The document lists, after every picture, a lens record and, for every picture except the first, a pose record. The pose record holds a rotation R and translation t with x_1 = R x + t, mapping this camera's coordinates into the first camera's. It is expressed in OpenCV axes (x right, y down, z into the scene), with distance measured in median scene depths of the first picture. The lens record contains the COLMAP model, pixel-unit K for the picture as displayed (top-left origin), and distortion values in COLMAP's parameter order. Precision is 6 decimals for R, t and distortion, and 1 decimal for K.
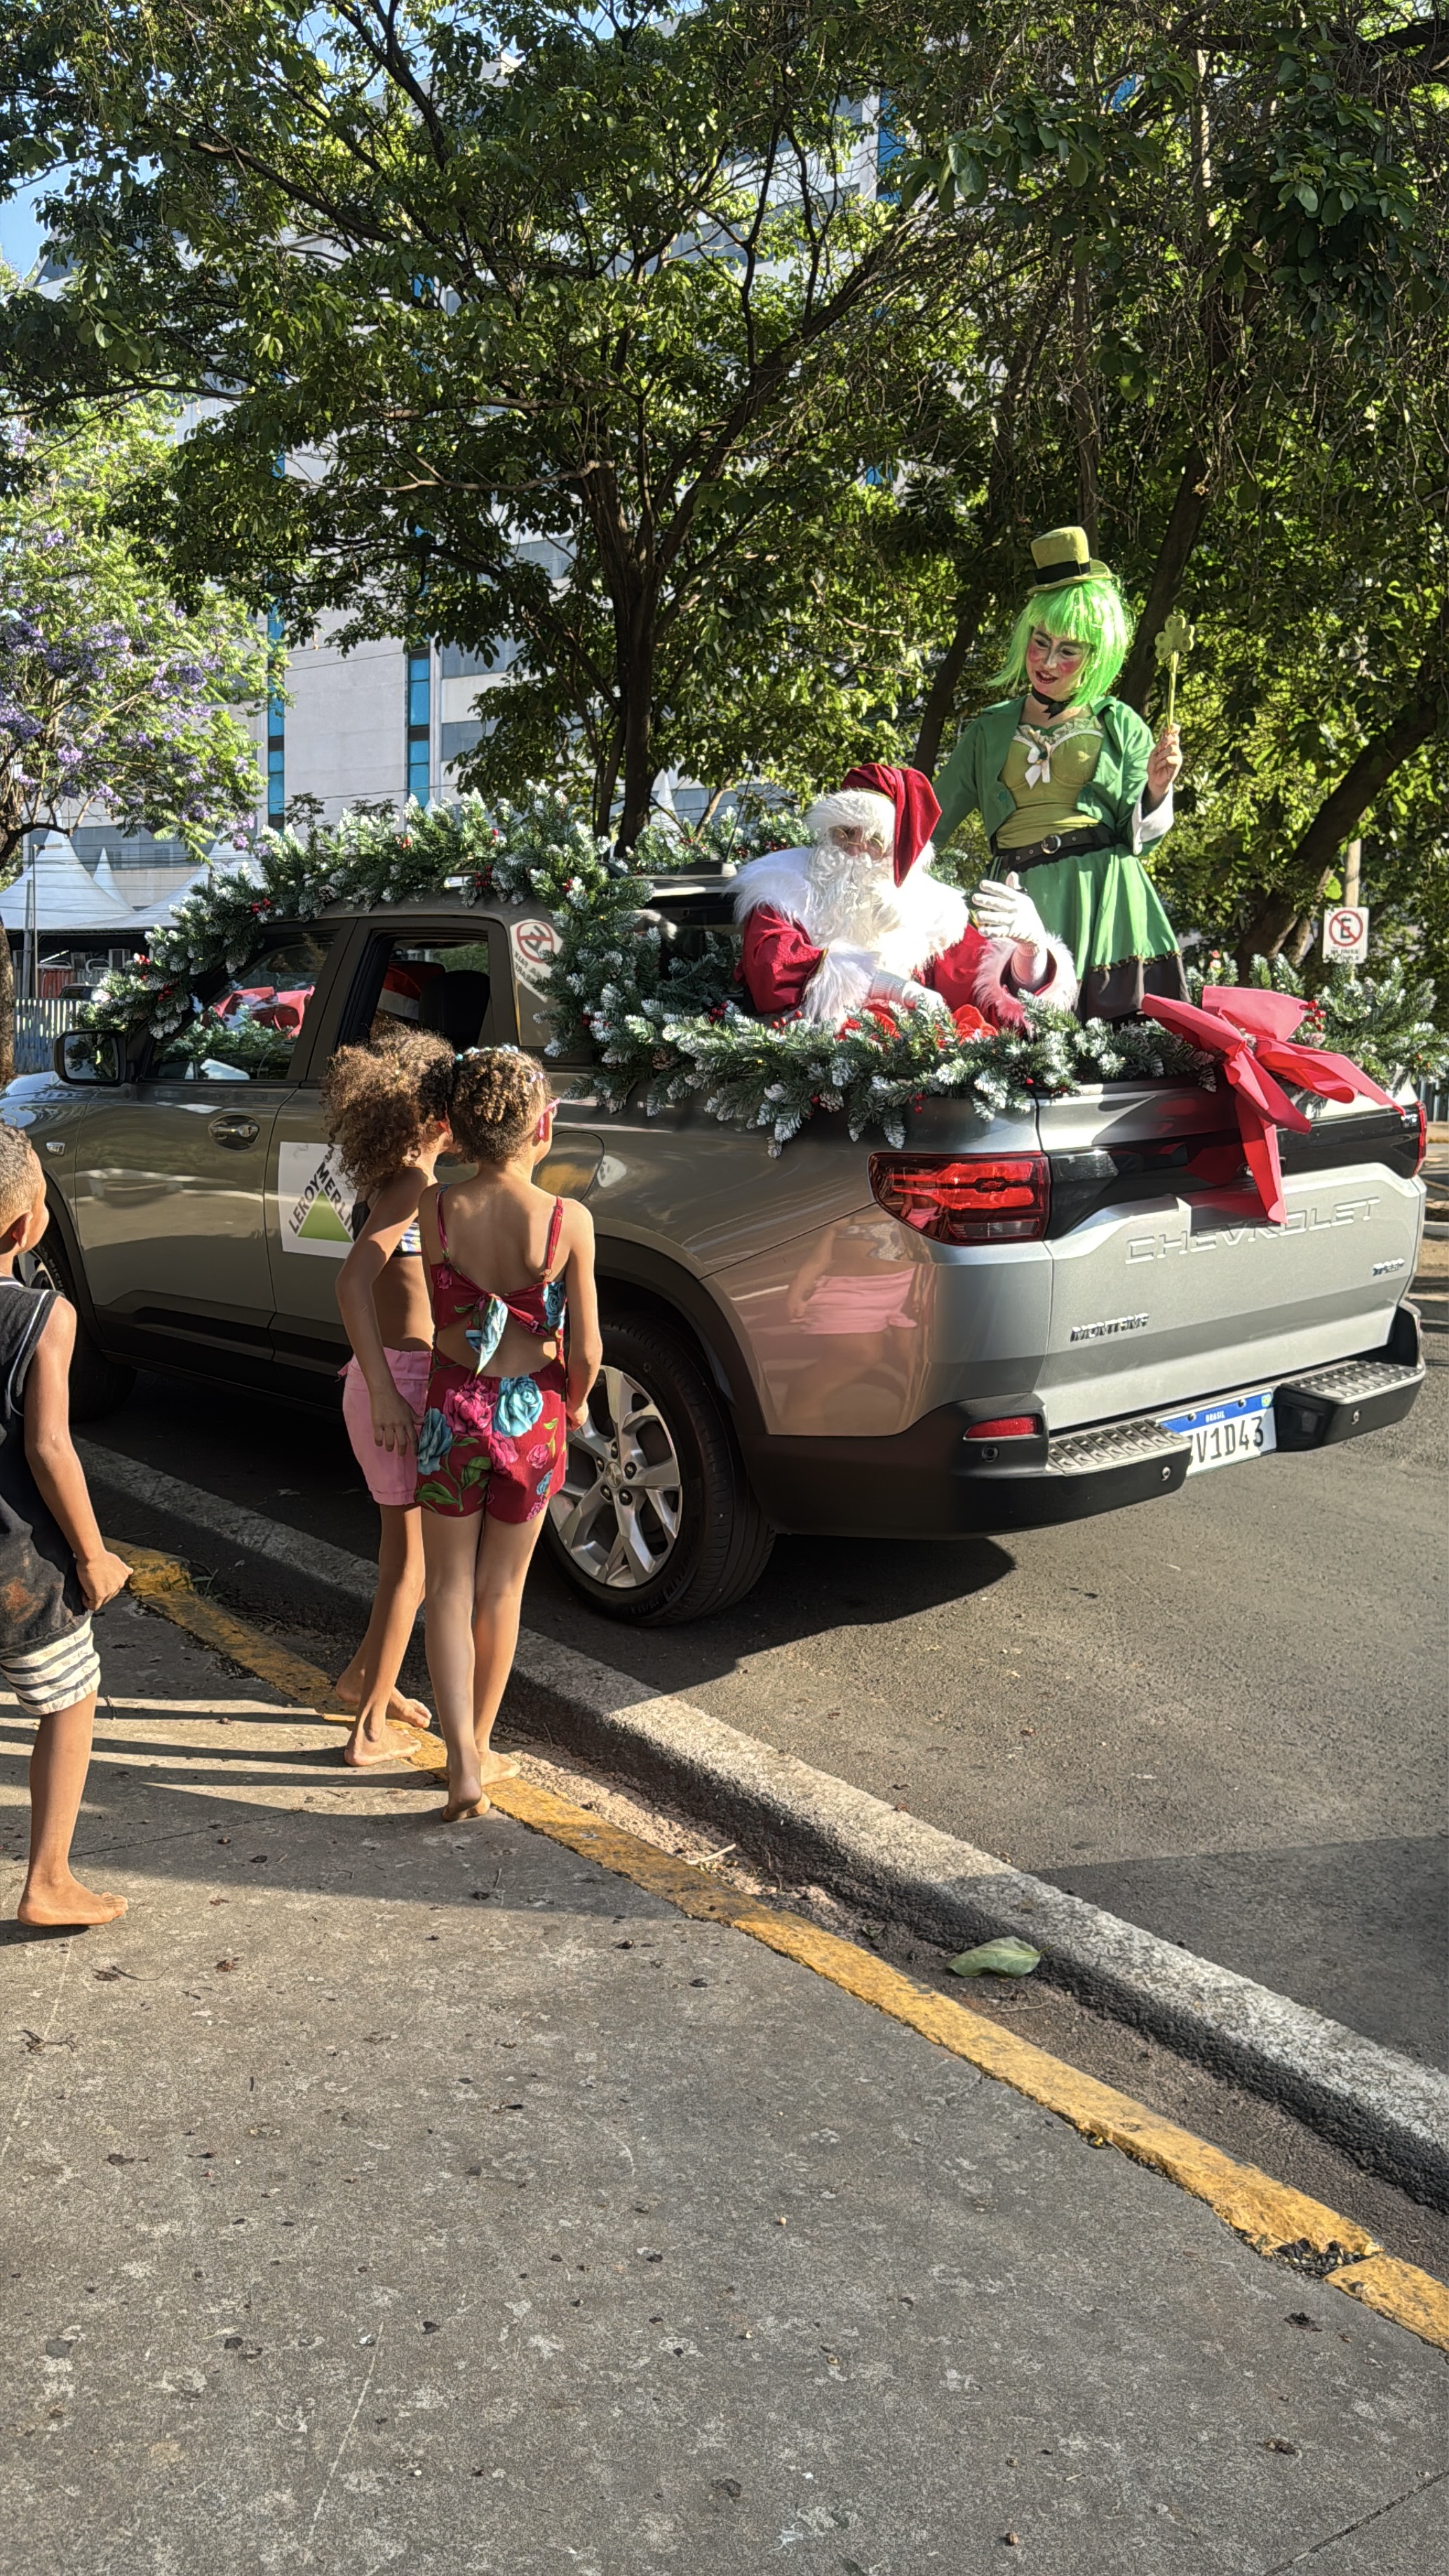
lens RADIAL K [[2222.0, 0, 743.0], [0, 2222.0, 1270.9], [0, 0, 1]] dist [0.068803, -0.112922]
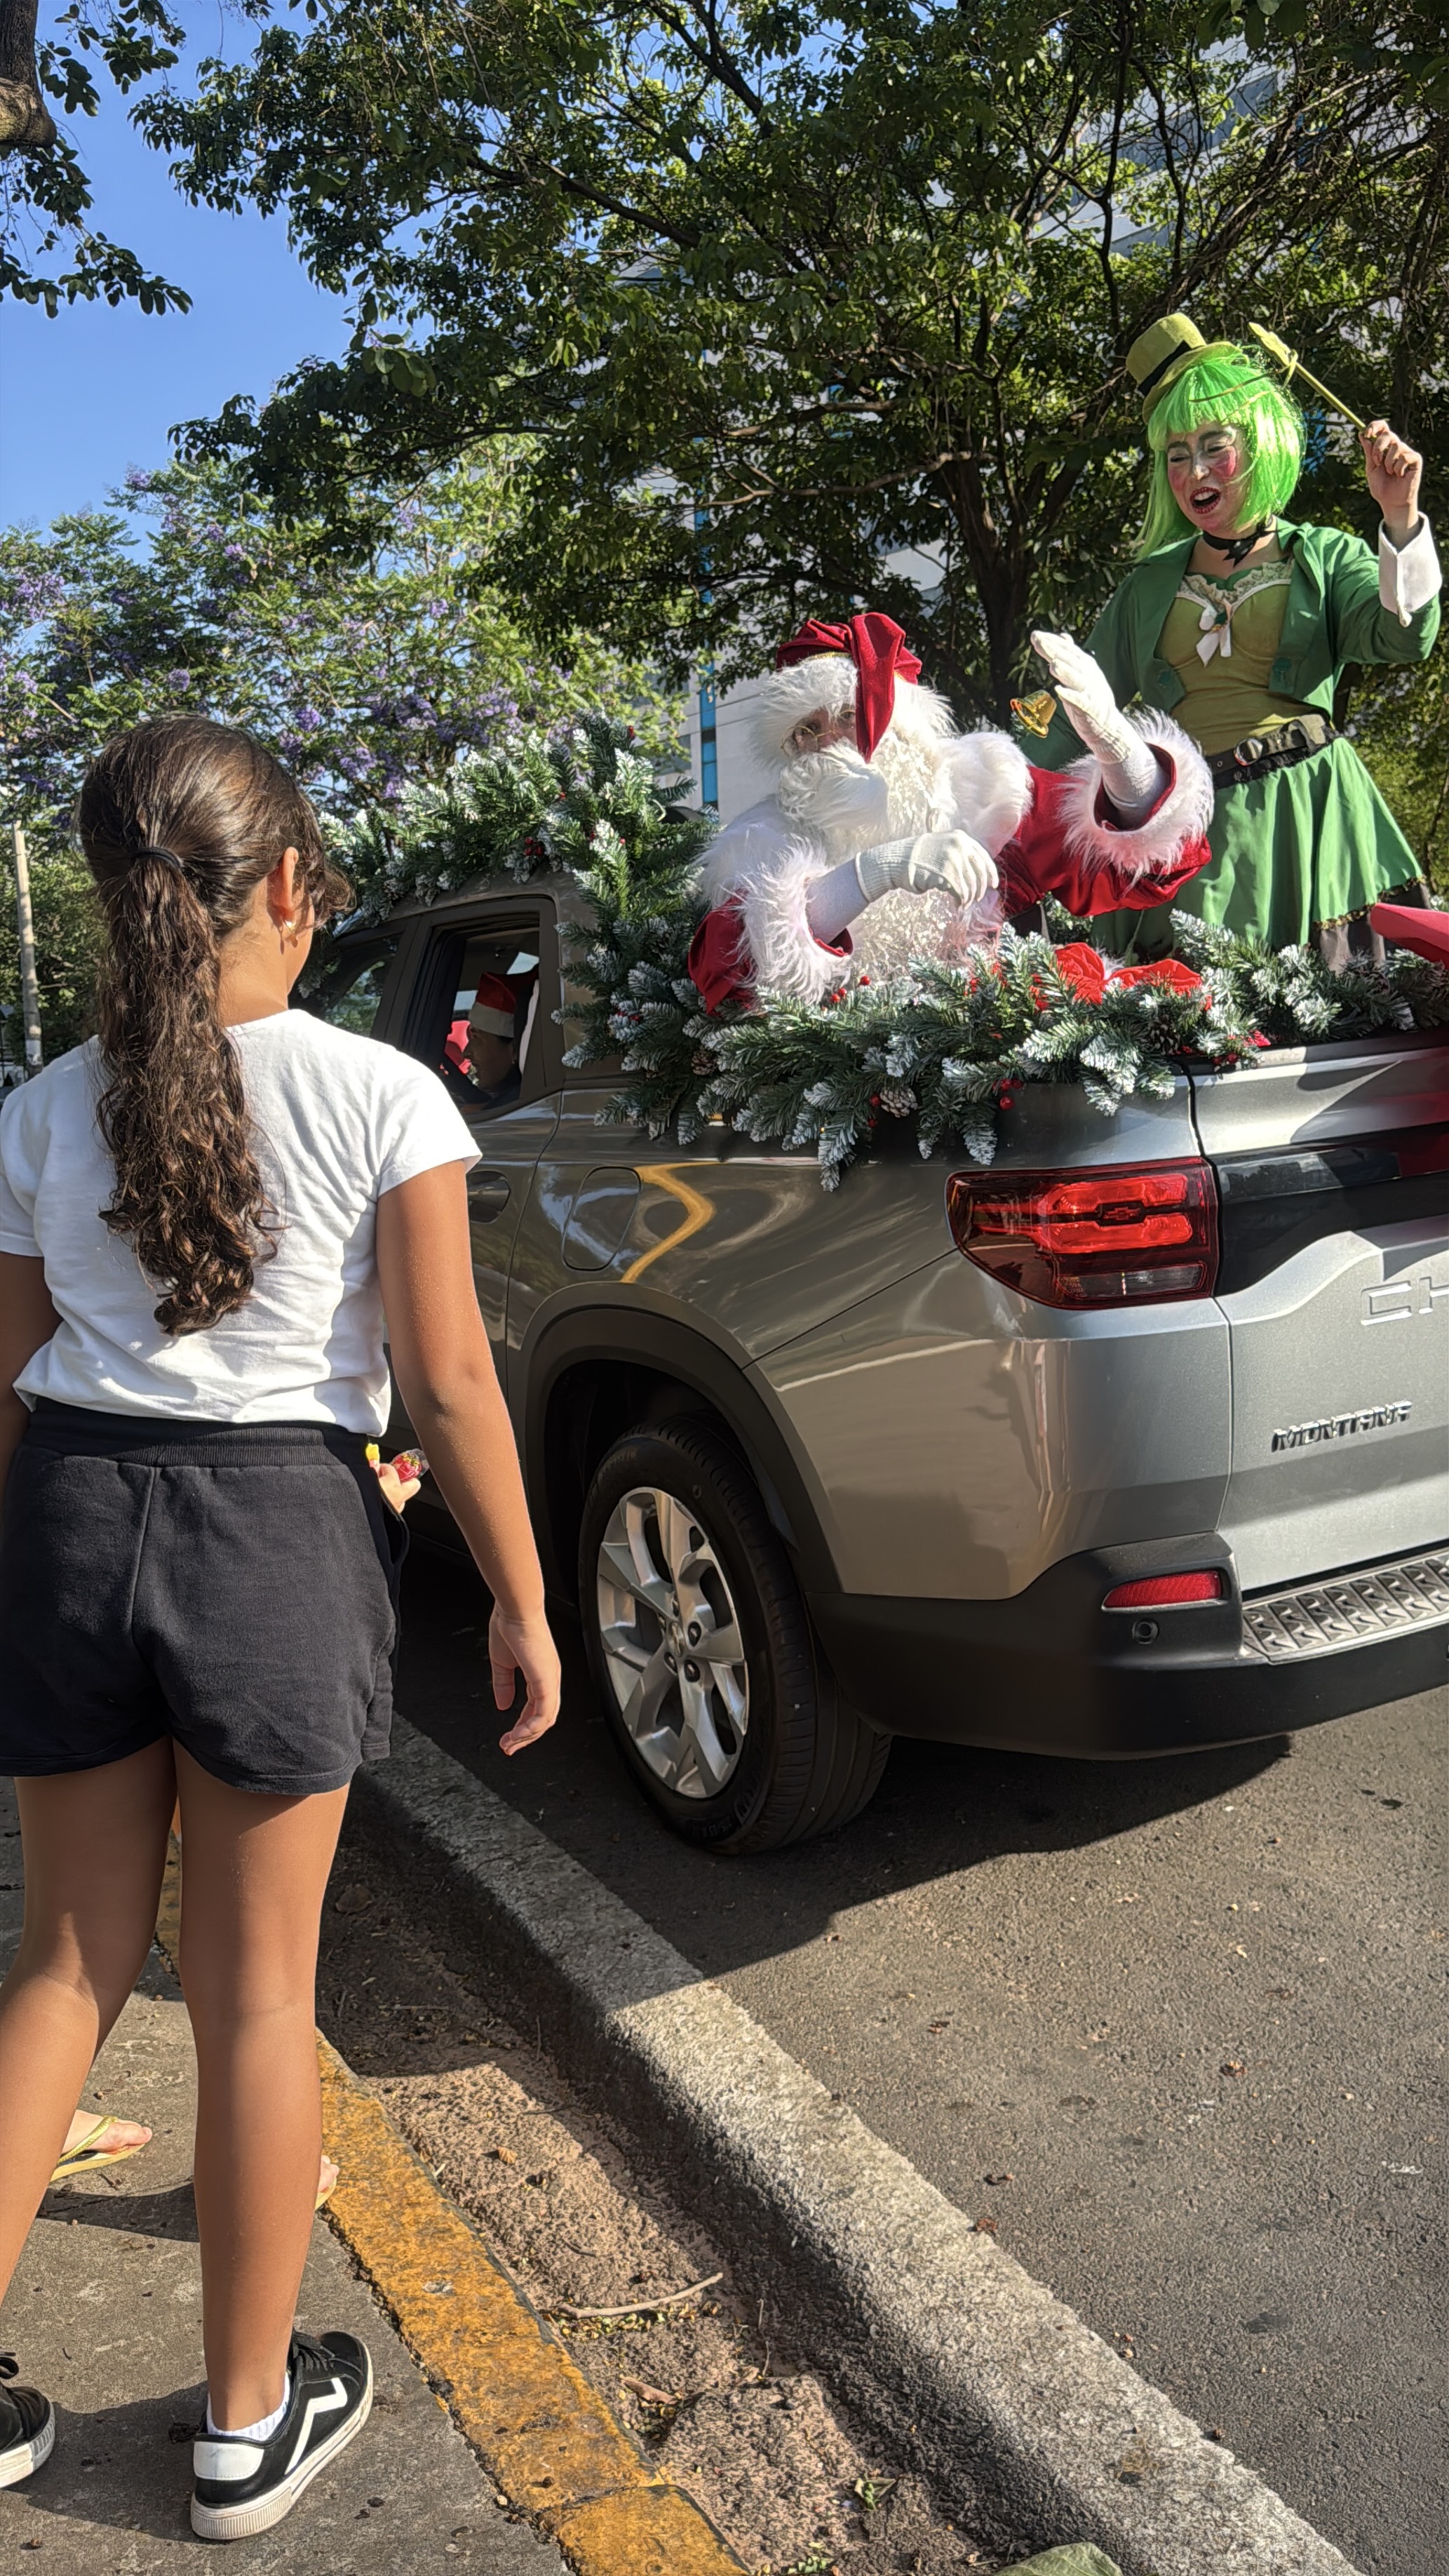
lens RADIAL K [[2222.0, 0, 736.5], [0, 2222.0, 1266.2], [0, 0, 1]] dist [0.068803, -0.112922]
pose [[0.976512, -0.043549, -0.211016, 0.056668], [0.038952, 0.998905, -0.025895, -0.004633], [0.211913, 0.017067, 0.977140, 0.143370]]
